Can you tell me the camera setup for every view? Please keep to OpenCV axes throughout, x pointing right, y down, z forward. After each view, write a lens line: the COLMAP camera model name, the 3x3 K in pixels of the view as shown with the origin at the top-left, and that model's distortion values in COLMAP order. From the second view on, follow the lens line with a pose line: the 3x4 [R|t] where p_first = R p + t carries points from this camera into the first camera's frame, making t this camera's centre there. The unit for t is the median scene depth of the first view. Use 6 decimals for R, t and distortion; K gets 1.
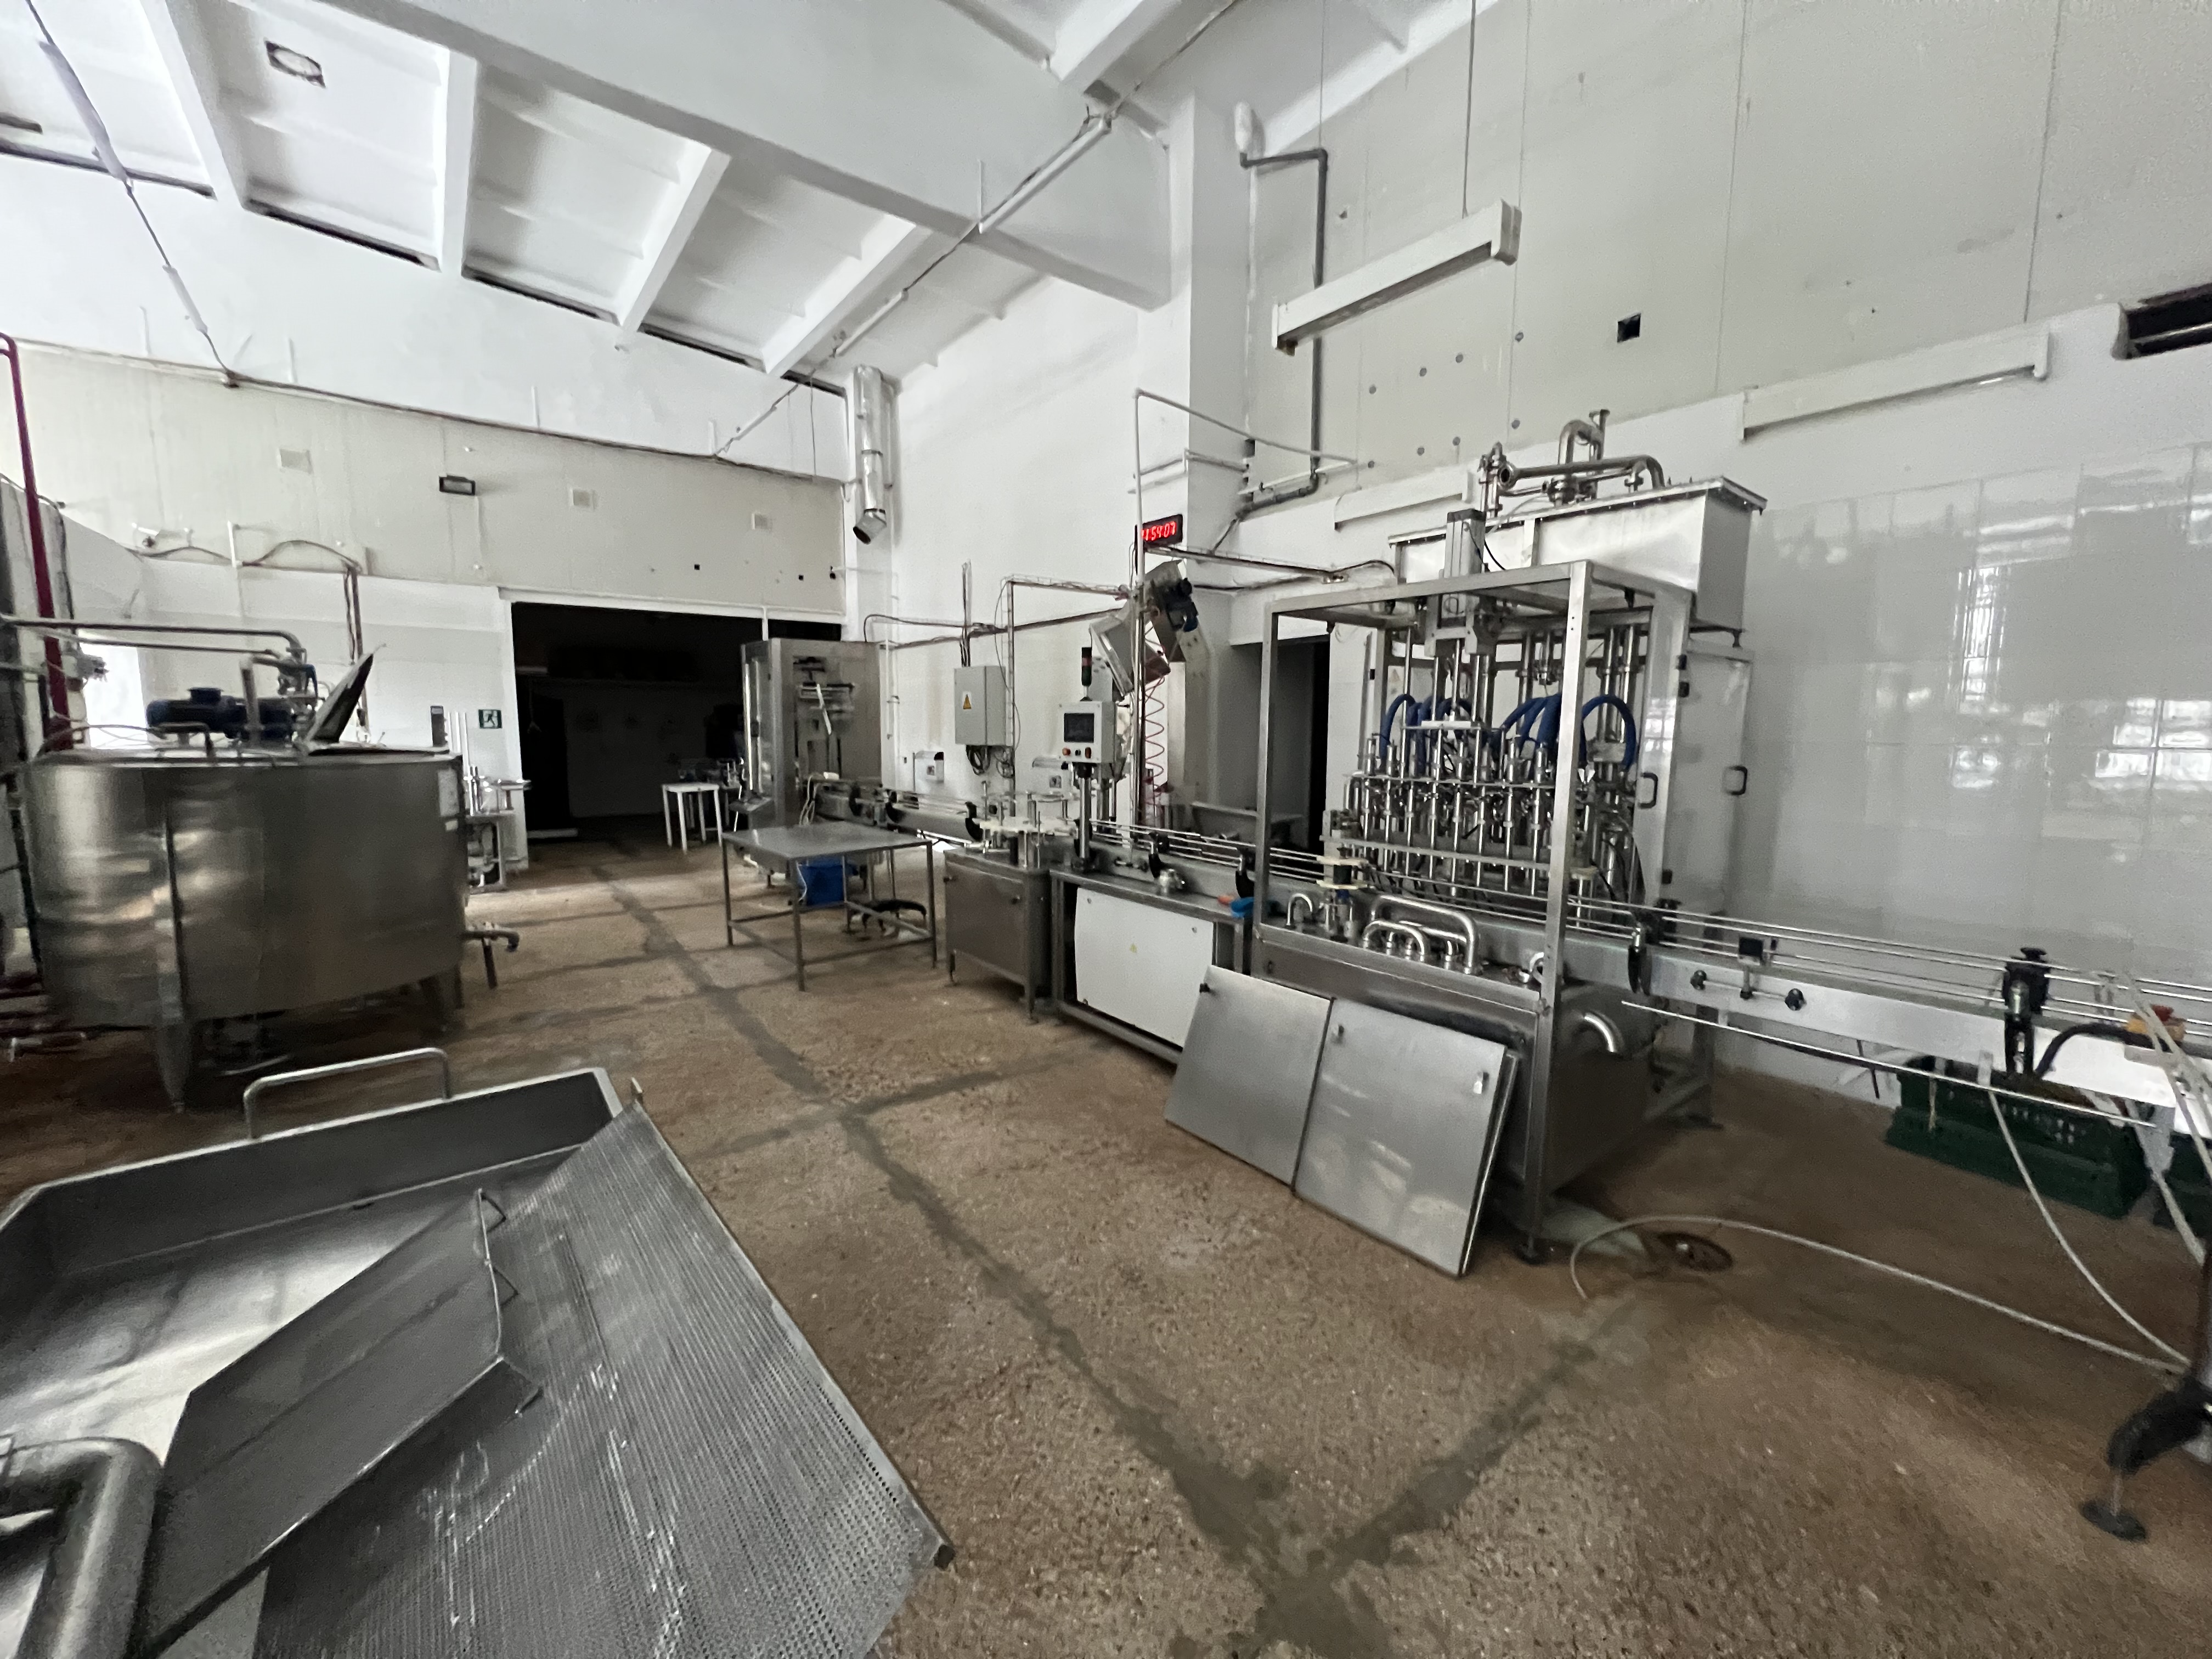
lens RADIAL K [[889.8, 0, 1102.3], [0, 889.8, 827.3], [0, 0, 1]] dist [-0.000856, 0.000139]
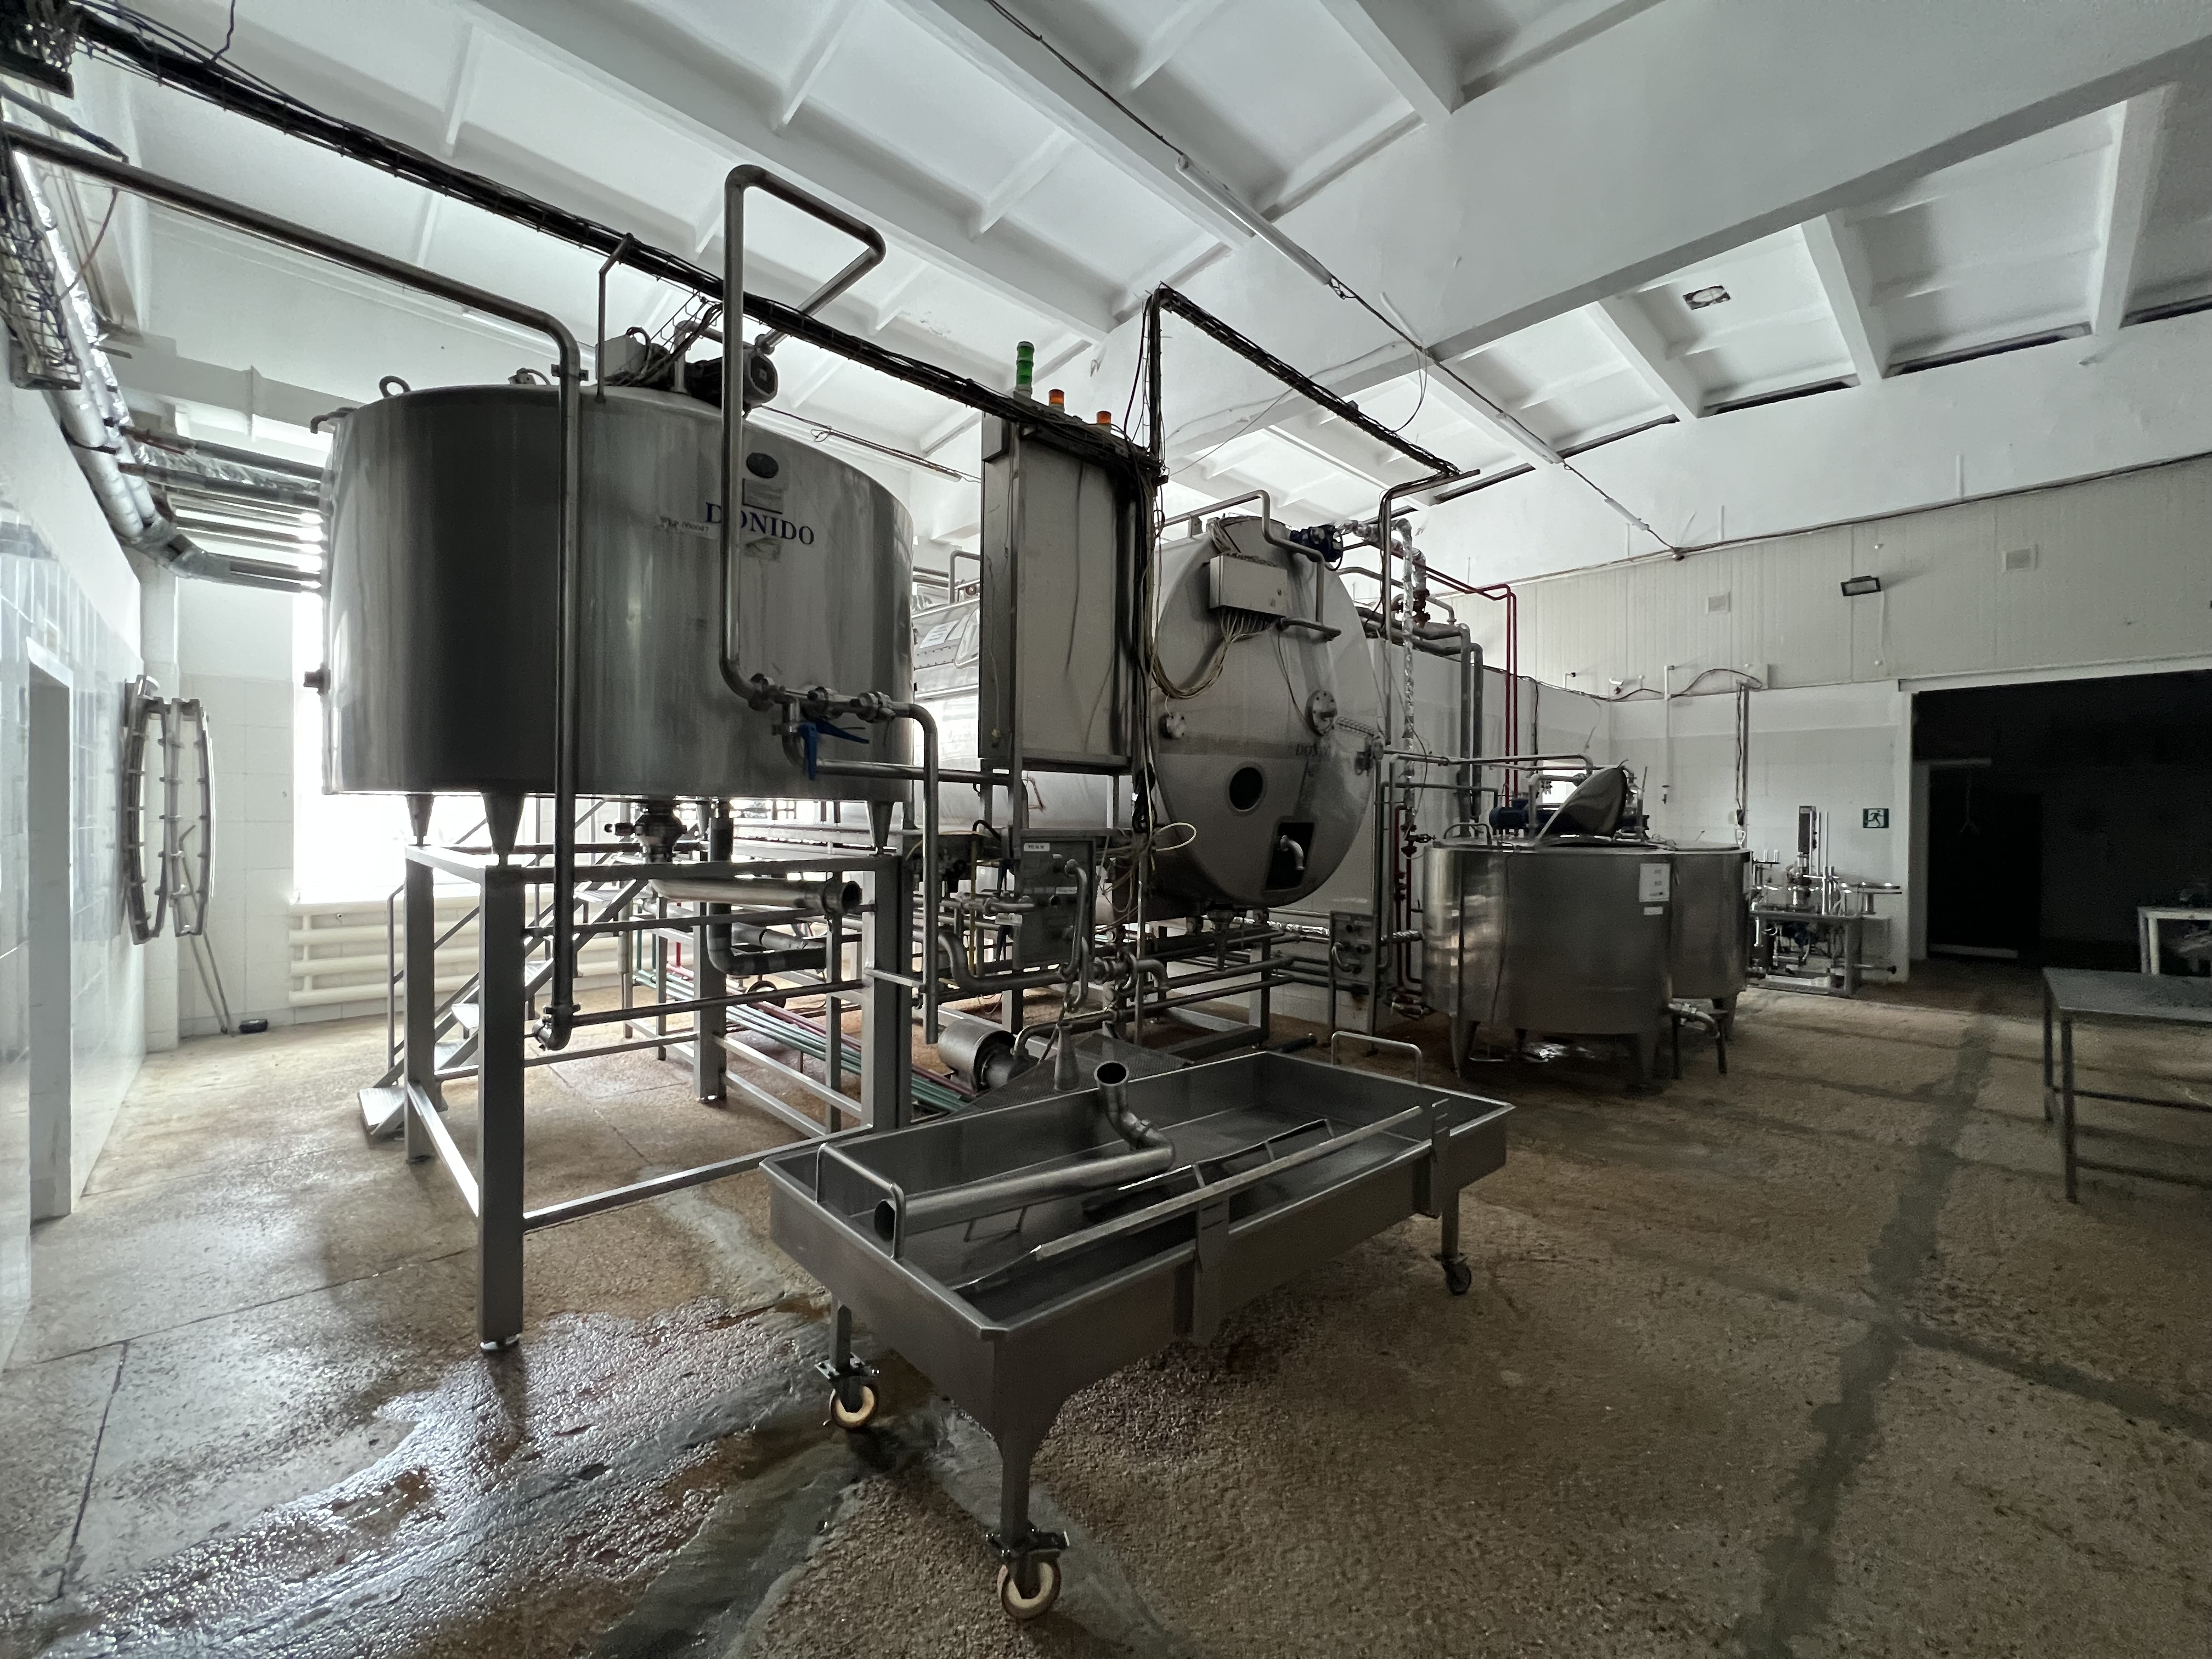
lens RADIAL K [[889.8, 0, 1103.1], [0, 889.8, 827.4], [0, 0, 1]] dist [-0.000856, 0.000139]
pose [[0.111398, 0.007973, -0.993744, 0.198337], [-0.116638, 0.993161, -0.005107, -0.012664], [0.986907, 0.116477, 0.111566, 0.091825]]
